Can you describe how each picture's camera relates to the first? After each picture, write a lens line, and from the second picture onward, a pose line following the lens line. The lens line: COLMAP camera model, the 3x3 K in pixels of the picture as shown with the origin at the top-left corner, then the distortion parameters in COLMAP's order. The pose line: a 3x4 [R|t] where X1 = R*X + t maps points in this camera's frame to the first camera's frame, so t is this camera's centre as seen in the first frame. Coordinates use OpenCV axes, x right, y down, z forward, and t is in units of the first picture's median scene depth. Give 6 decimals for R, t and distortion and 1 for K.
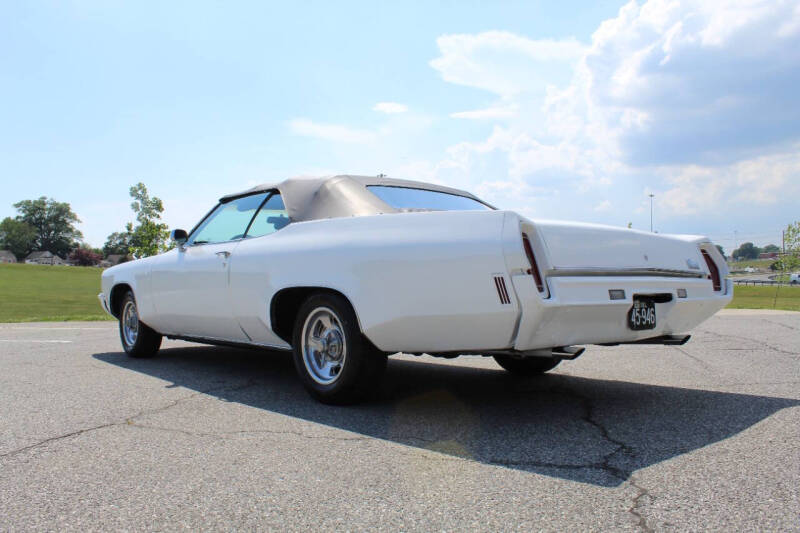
lens RADIAL K [[654.3, 0, 400.0], [0, 654.3, 266.5], [0, 0, 1]] dist [-0.173018, 0.142270]
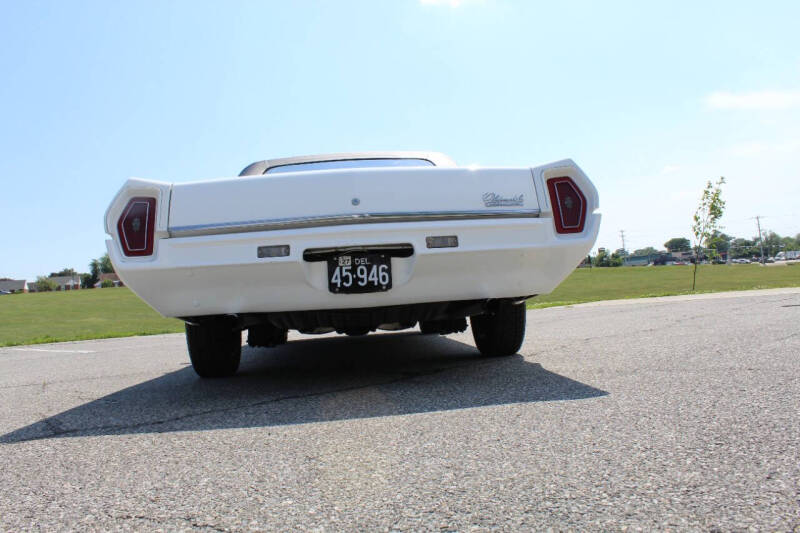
lens RADIAL K [[654.3, 0, 400.0], [0, 654.3, 266.5], [0, 0, 1]] dist [-0.173018, 0.142270]
pose [[0.805296, -0.077538, -0.587780, 0.839285], [0.081576, 0.996473, -0.019687, 0.081097], [0.587233, -0.032095, 0.808781, 0.348492]]
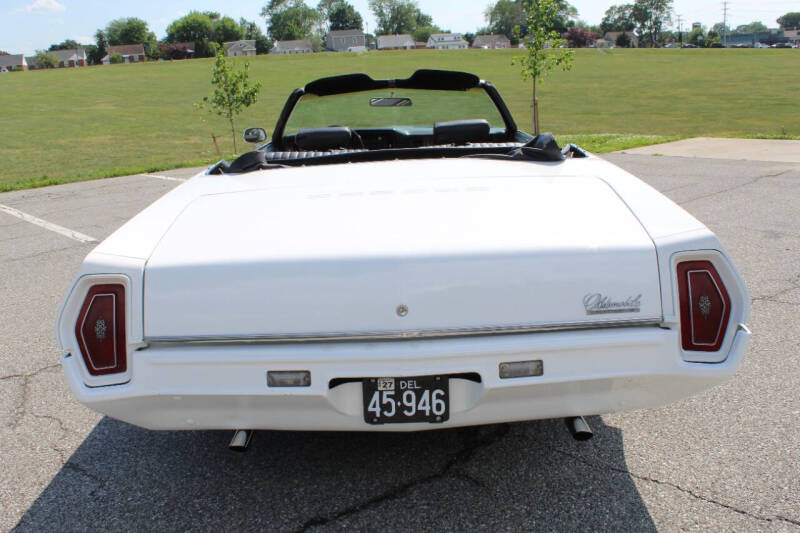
lens RADIAL K [[739.8, 0, 400.0], [0, 739.8, 266.5], [0, 0, 1]] dist [-0.152423, 0.139927]
pose [[0.763028, 0.129942, -0.633169, 0.735575], [0.064750, 0.959290, 0.274899, -0.213339], [0.643114, -0.250753, 0.723552, 0.503442]]
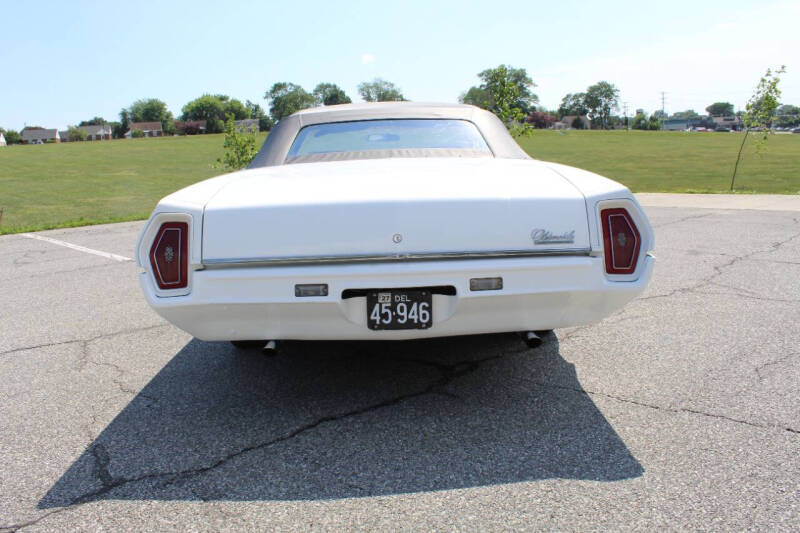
lens RADIAL K [[654.3, 0, 400.0], [0, 654.3, 266.5], [0, 0, 1]] dist [-0.173018, 0.142270]
pose [[0.778122, 0.084292, -0.622432, 0.811329], [0.052503, 0.978758, 0.198183, -0.125079], [0.625915, -0.186890, 0.757167, 0.384430]]
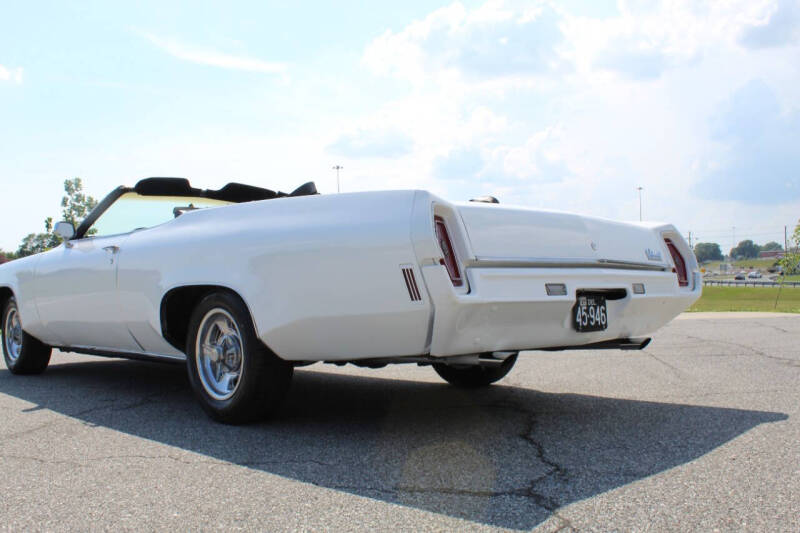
lens RADIAL K [[734.8, 0, 400.0], [0, 734.8, 266.5], [0, 0, 1]] dist [-0.142029, 0.125382]
pose [[0.998492, -0.008967, 0.054156, 0.068453], [0.009204, 0.999949, -0.004128, 0.013255], [-0.054116, 0.004620, 0.998524, 0.040212]]
